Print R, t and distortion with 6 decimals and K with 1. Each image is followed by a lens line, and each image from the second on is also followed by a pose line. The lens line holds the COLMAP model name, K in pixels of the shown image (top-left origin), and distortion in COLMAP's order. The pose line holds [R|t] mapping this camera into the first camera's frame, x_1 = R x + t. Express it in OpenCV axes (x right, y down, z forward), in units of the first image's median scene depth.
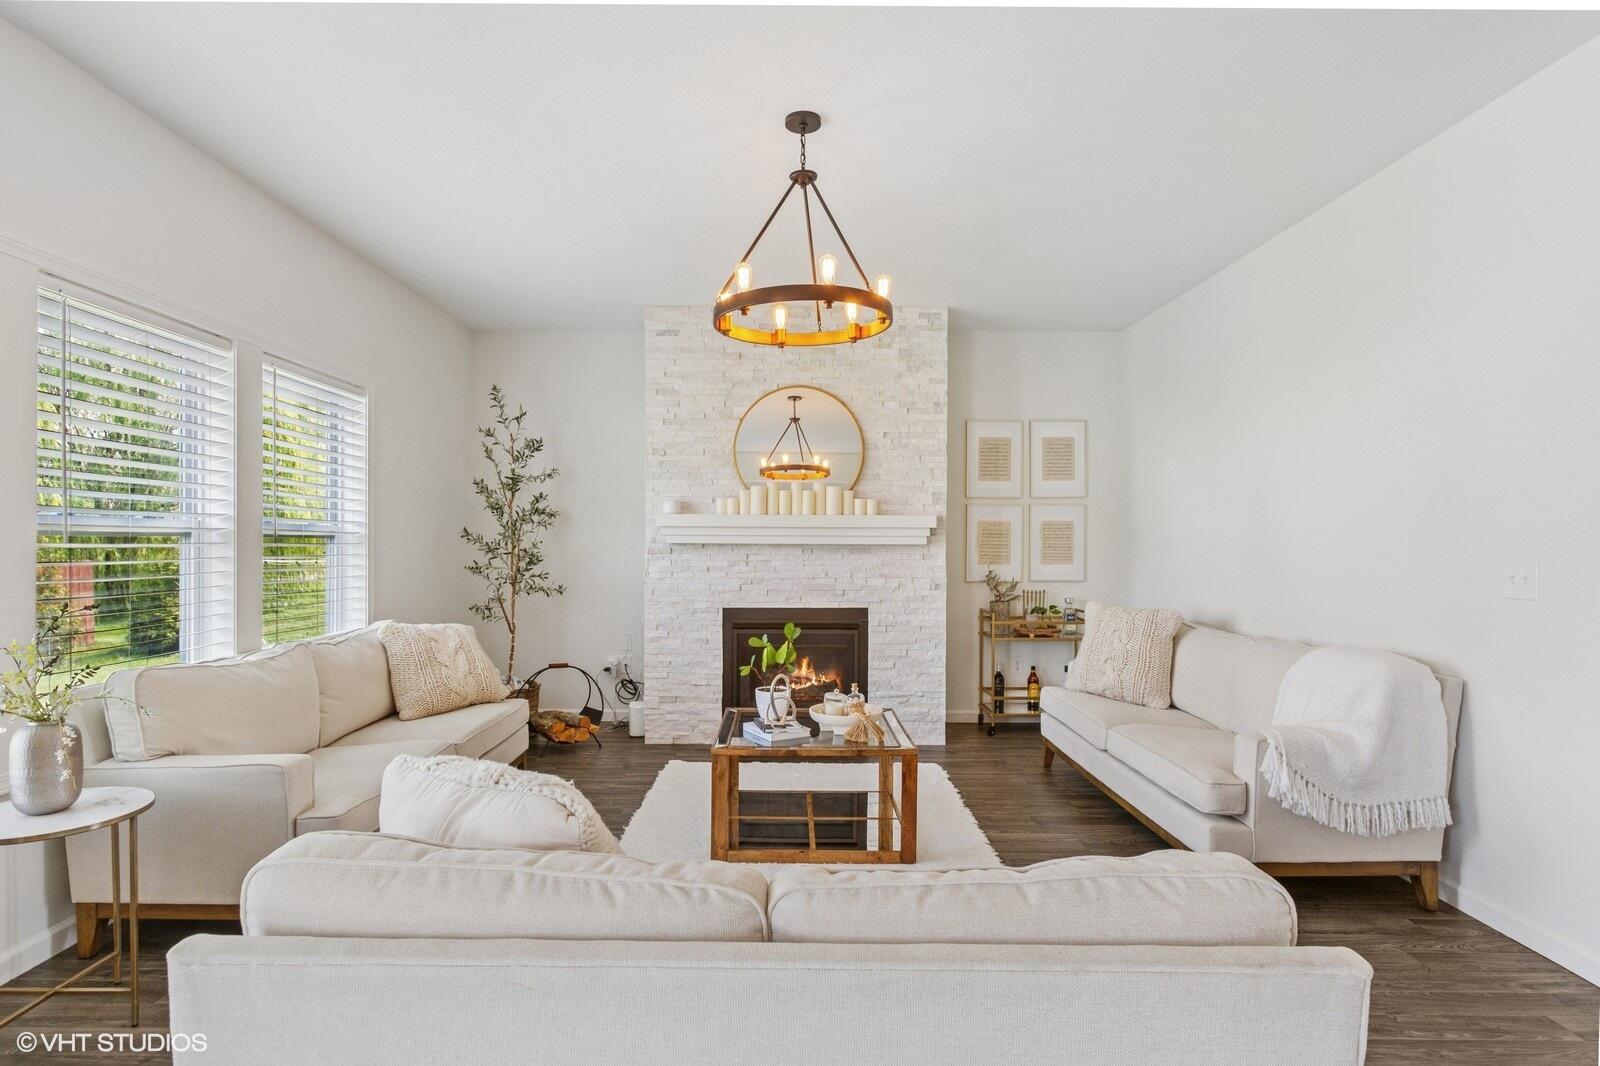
lens RADIAL K [[823.0, 0, 795.9], [0, 823.0, 560.4], [0, 0, 1]] dist [0.002055, 0.000549]
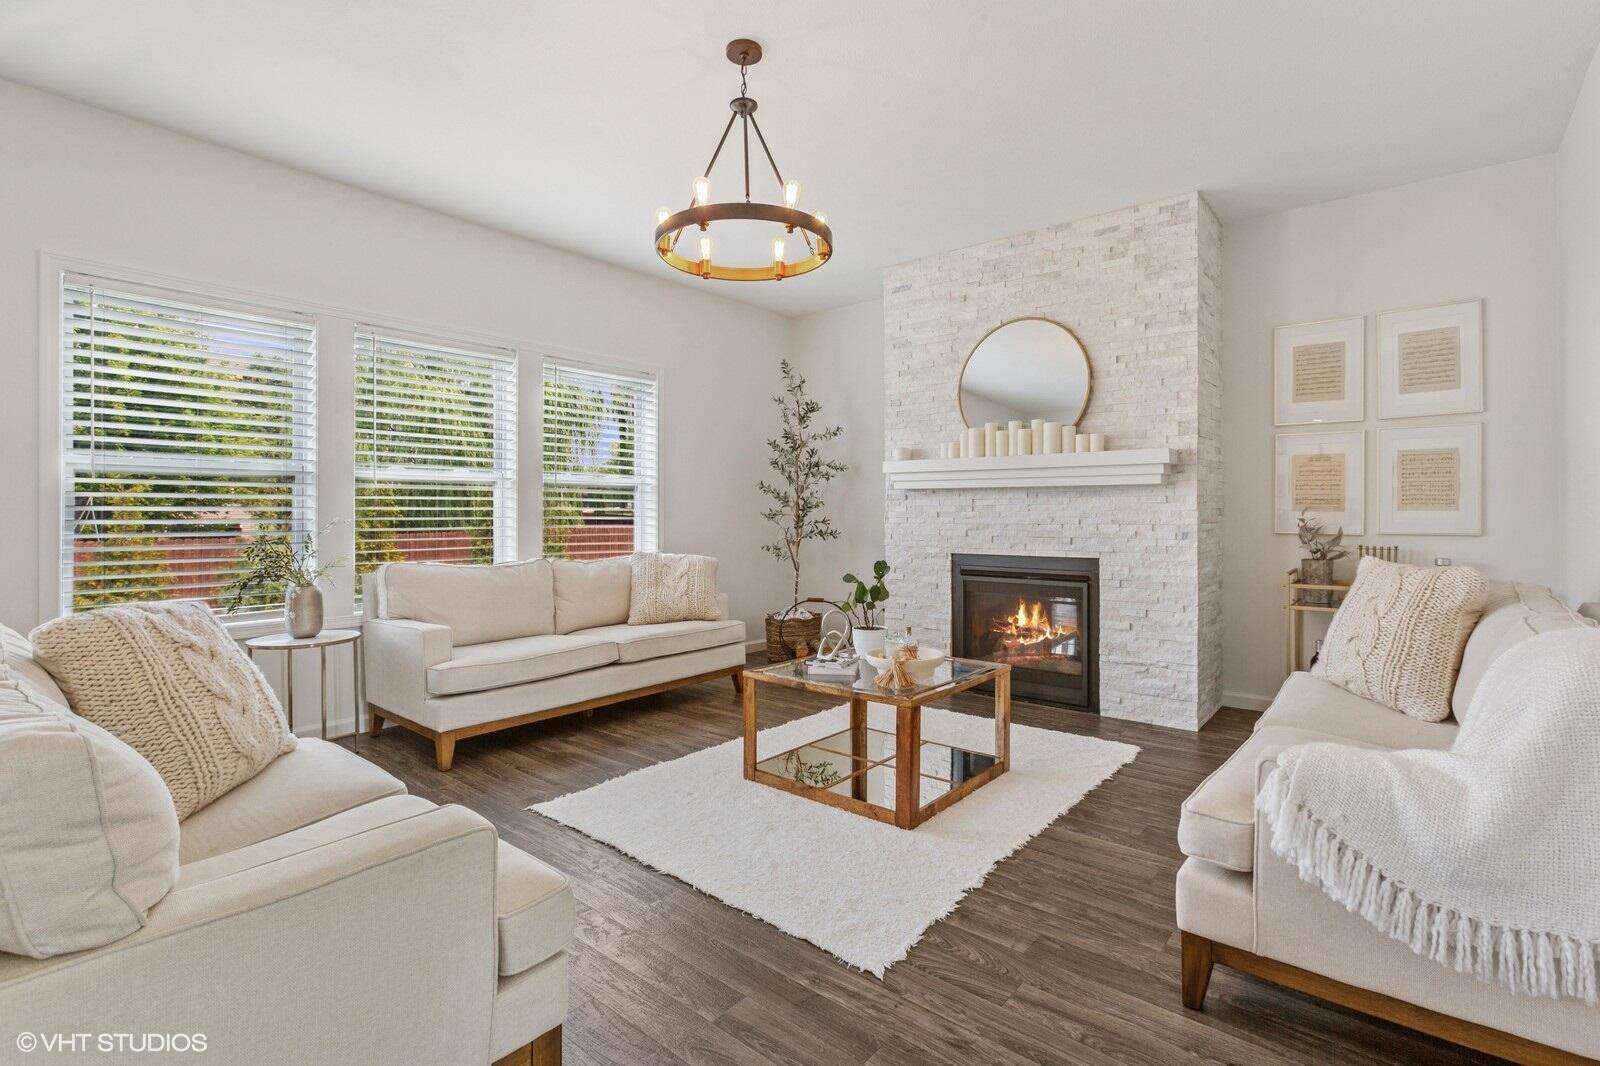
lens RADIAL K [[752.4, 0, 801.9], [0, 752.4, 515.9], [0, 0, 1]] dist [0.000047, 0.016830]
pose [[0.778749, 0.000441, -0.627336, 0.344829], [-0.009808, 0.999886, -0.011471, 0.024703], [0.627259, 0.015086, 0.778664, 0.178229]]
